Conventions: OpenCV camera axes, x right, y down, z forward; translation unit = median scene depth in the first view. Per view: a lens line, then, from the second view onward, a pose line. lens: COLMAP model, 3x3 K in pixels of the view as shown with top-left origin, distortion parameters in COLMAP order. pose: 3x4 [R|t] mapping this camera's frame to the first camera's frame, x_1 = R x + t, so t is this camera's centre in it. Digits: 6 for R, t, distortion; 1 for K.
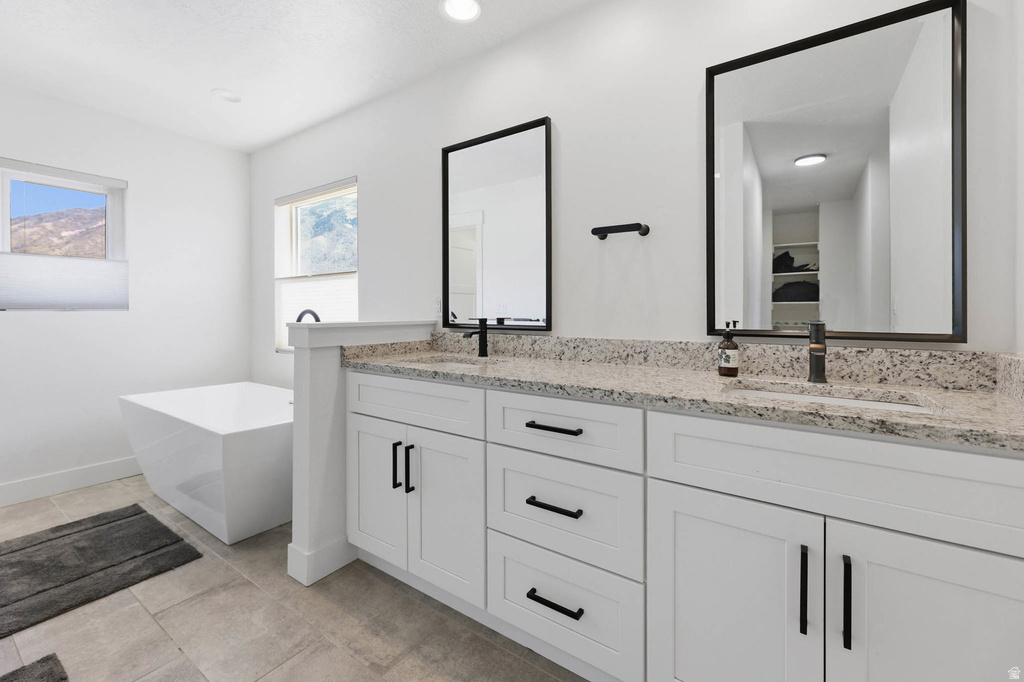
lens RADIAL K [[427.7, 0, 524.7], [0, 427.7, 312.0], [0, 0, 1]] dist [0.000992, 0.000707]
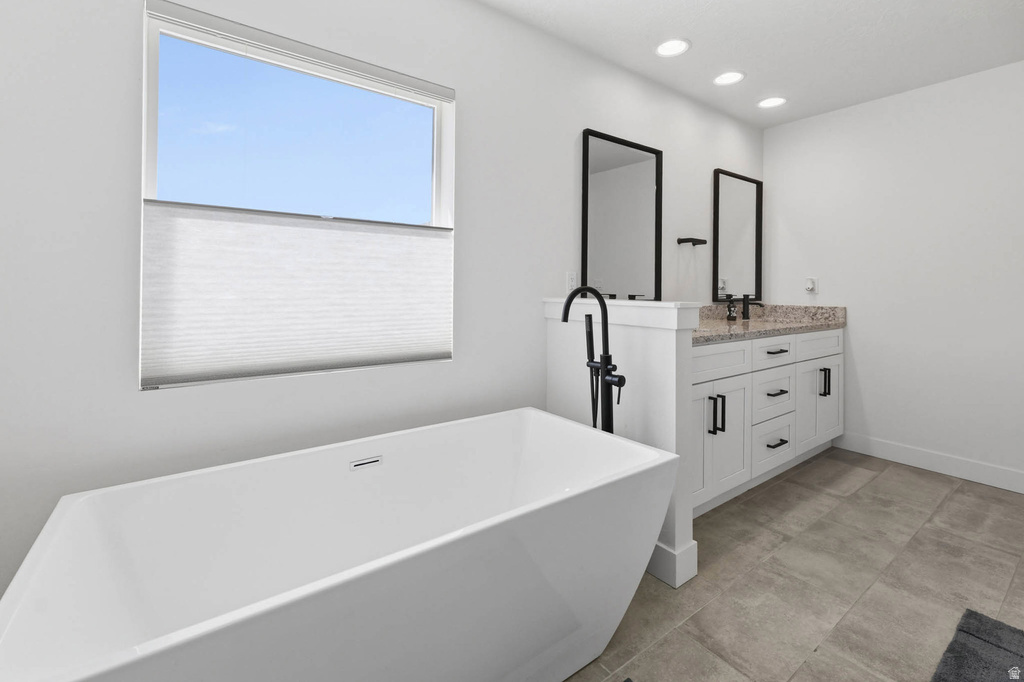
lens RADIAL K [[427.7, 0, 507.6], [0, 427.7, 285.1], [0, 0, 1]] dist [0.000992, 0.000707]
pose [[0.358288, 0.010401, 0.933553, -1.478696], [-0.007371, 0.999938, -0.008311, -0.000462], [-0.933582, -0.003903, 0.358342, 0.993082]]
